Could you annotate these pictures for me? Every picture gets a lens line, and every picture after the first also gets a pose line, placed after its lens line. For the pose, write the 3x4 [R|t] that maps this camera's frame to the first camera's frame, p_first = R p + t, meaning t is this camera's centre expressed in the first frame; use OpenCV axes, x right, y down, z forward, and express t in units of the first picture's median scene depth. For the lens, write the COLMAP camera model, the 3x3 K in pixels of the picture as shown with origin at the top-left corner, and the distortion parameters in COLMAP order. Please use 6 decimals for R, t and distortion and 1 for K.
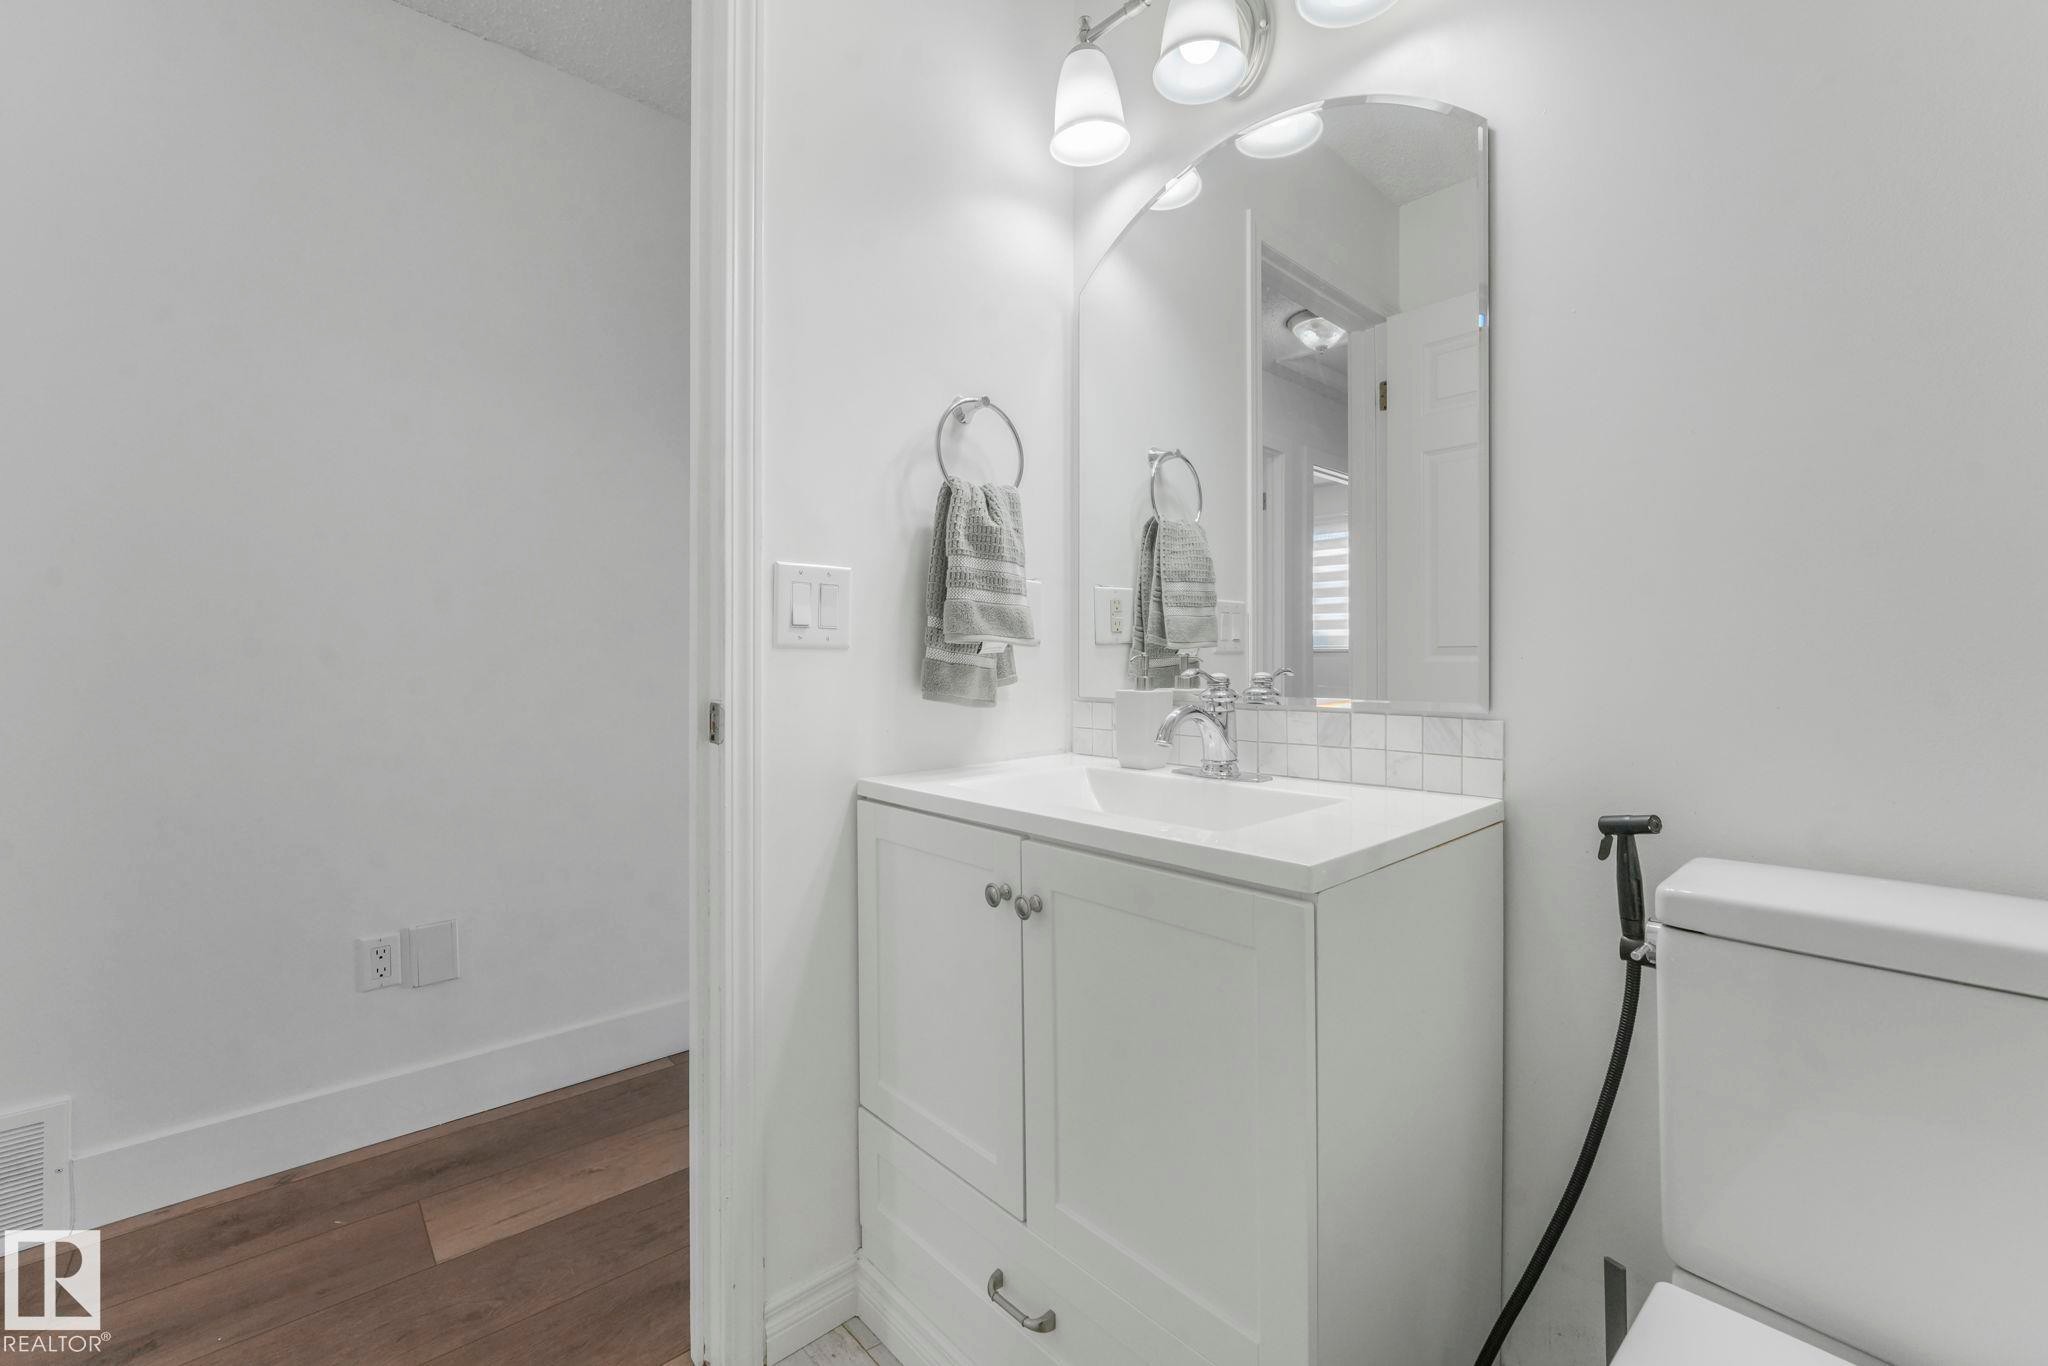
lens RADIAL K [[847.9, 0, 1020.7], [0, 847.9, 654.6], [0, 0, 1]] dist [0.000751, 0.000164]
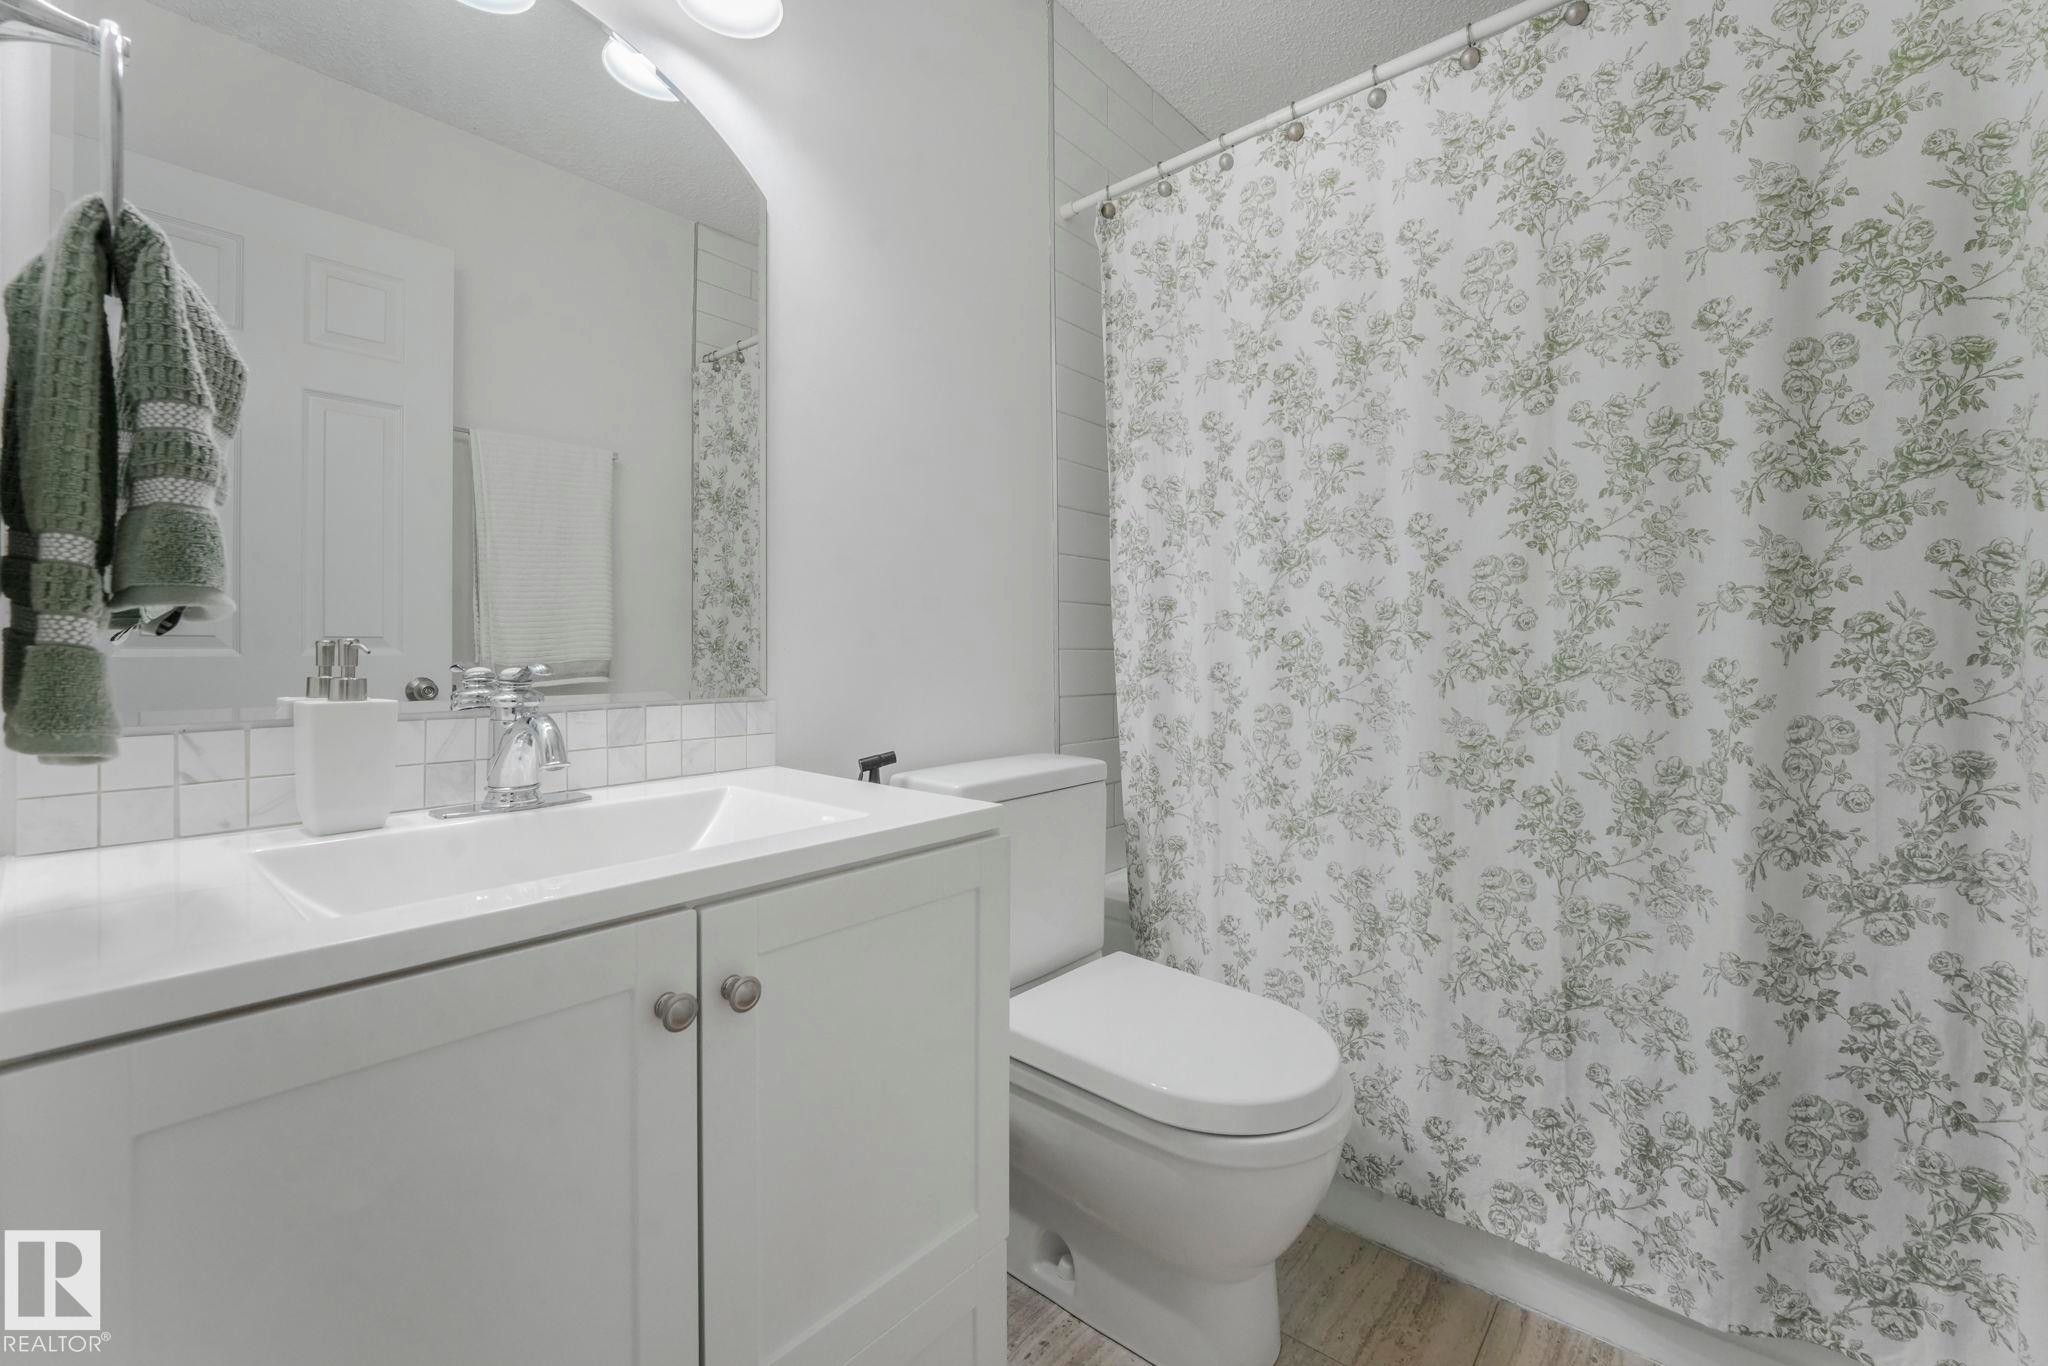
lens RADIAL K [[847.9, 0, 1020.7], [0, 847.9, 654.6], [0, 0, 1]] dist [0.000751, 0.000164]
pose [[-0.118097, -0.004449, 0.992992, -0.649664], [-0.005309, 0.999978, 0.003849, 0.004715], [-0.992988, -0.004818, -0.118118, 0.748497]]
